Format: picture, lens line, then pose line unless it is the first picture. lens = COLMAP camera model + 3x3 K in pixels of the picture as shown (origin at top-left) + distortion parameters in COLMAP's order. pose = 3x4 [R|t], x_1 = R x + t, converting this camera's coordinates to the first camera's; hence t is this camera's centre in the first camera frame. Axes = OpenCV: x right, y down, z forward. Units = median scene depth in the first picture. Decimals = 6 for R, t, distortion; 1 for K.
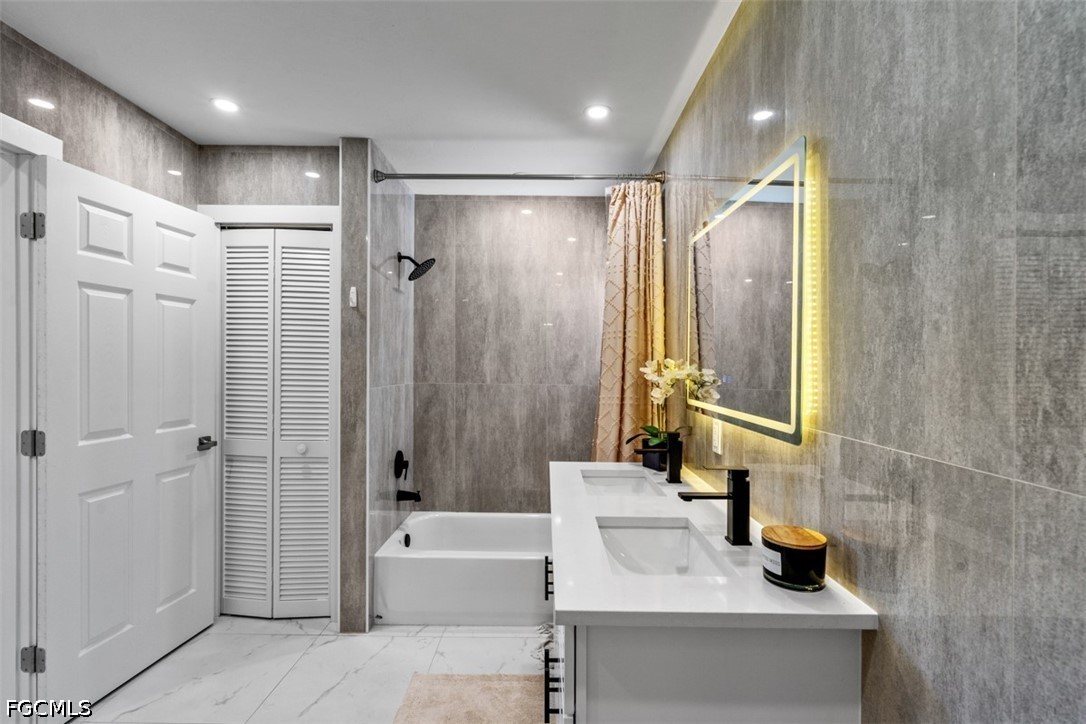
lens RADIAL K [[501.6, 0, 553.8], [0, 501.6, 368.2], [0, 0, 1]] dist [0.001238, 0.001044]
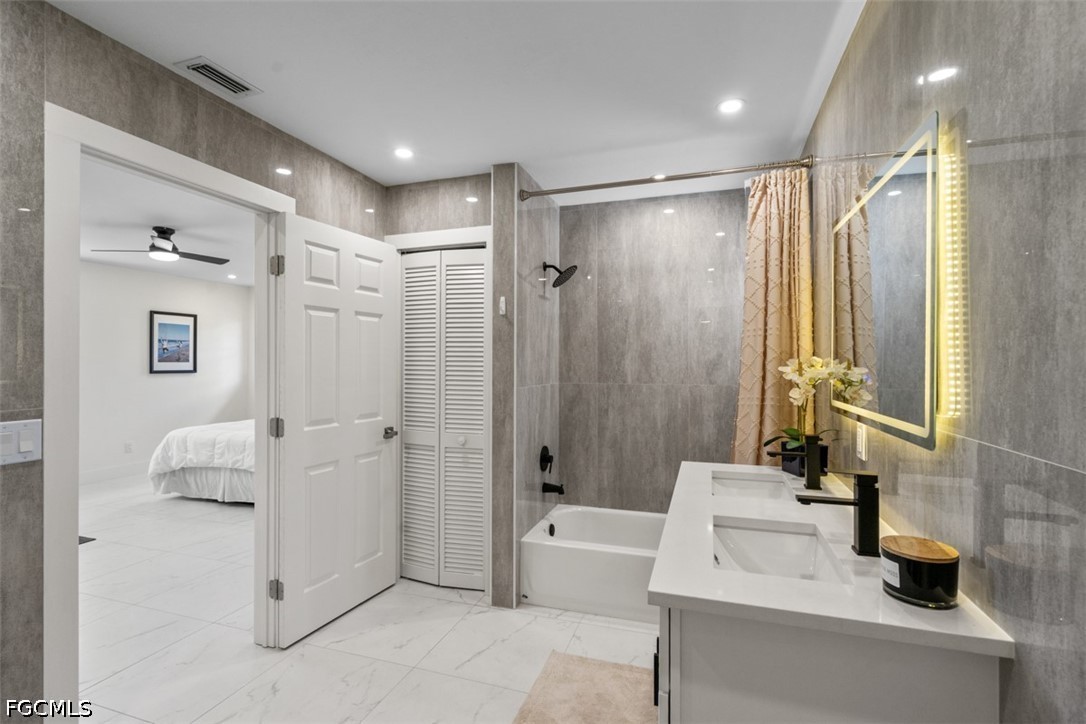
lens RADIAL K [[509.5, 0, 553.2], [0, 509.5, 360.1], [0, 0, 1]] dist [-0.000609, 0.001118]
pose [[0.951134, -0.013433, -0.308488, 0.061852], [0.008104, 0.999795, -0.018549, 0.000711], [0.308674, 0.015143, 0.951047, -0.047346]]
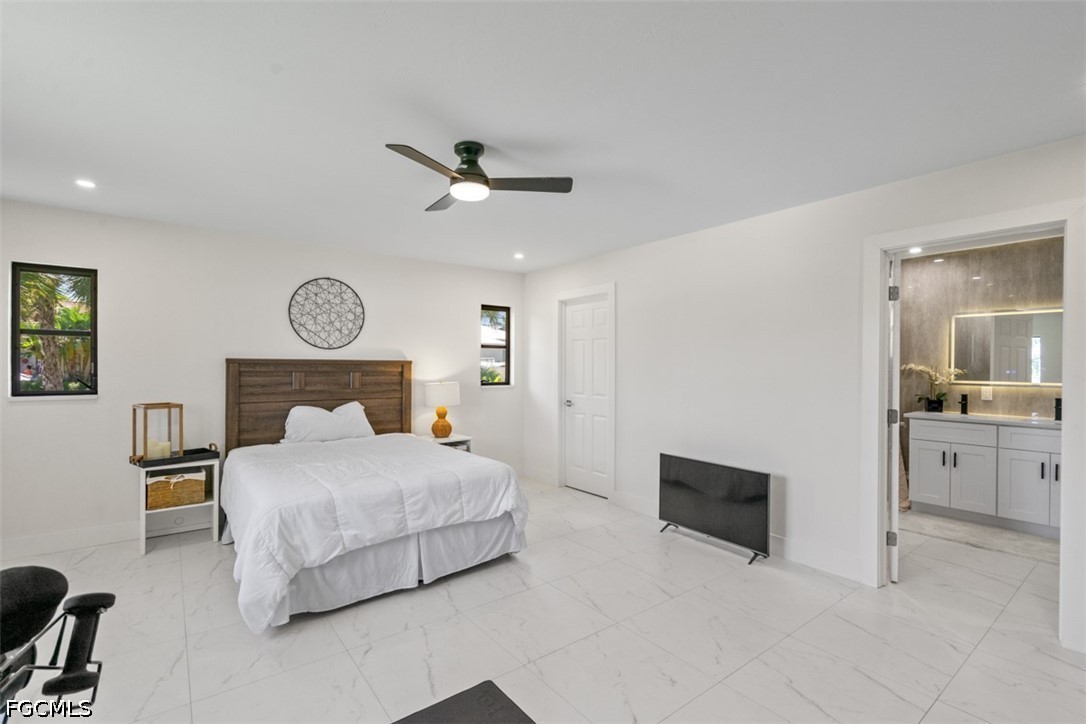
lens RADIAL K [[493.1, 0, 546.7], [0, 493.1, 365.2], [0, 0, 1]] dist [-0.000880, 0.000669]
pose [[0.788251, -0.011456, 0.615247, -2.349406], [0.012995, 0.999914, 0.001969, -0.038001], [-0.615216, 0.006443, 0.788332, 0.308520]]
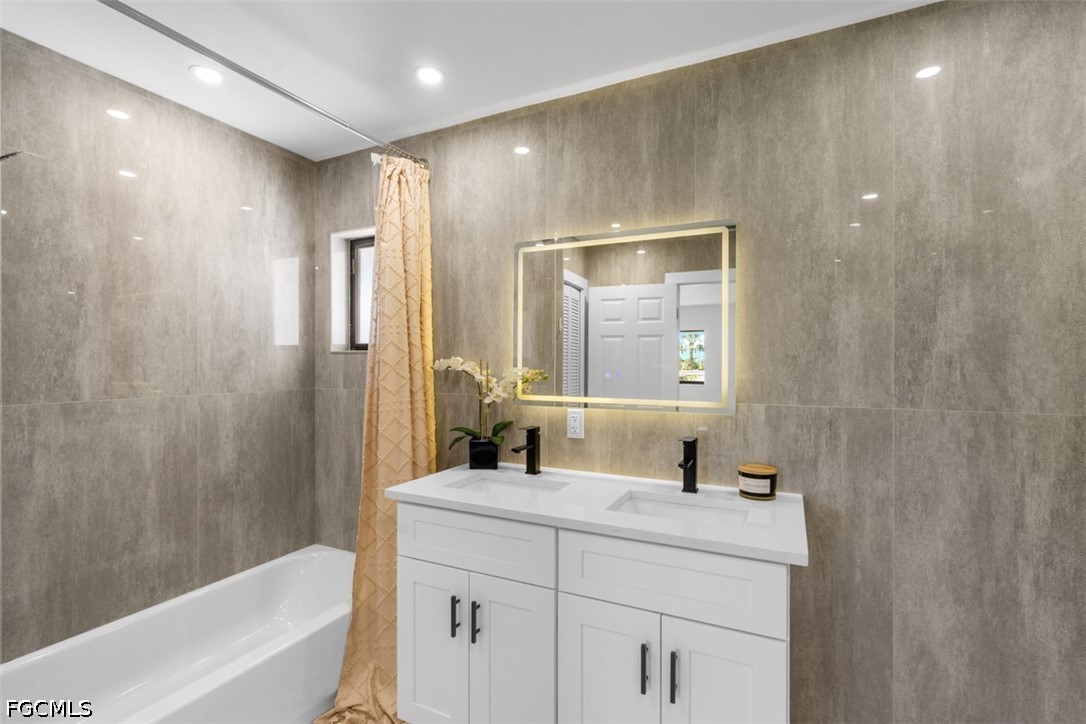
lens RADIAL K [[495.4, 0, 547.7], [0, 495.4, 359.6], [0, 0, 1]] dist [-0.003604, 0.001067]
pose [[0.432630, -0.007479, 0.901541, -0.600207], [0.013172, 0.999911, 0.001974, -0.014493], [-0.901475, 0.011021, 0.432690, 0.440155]]
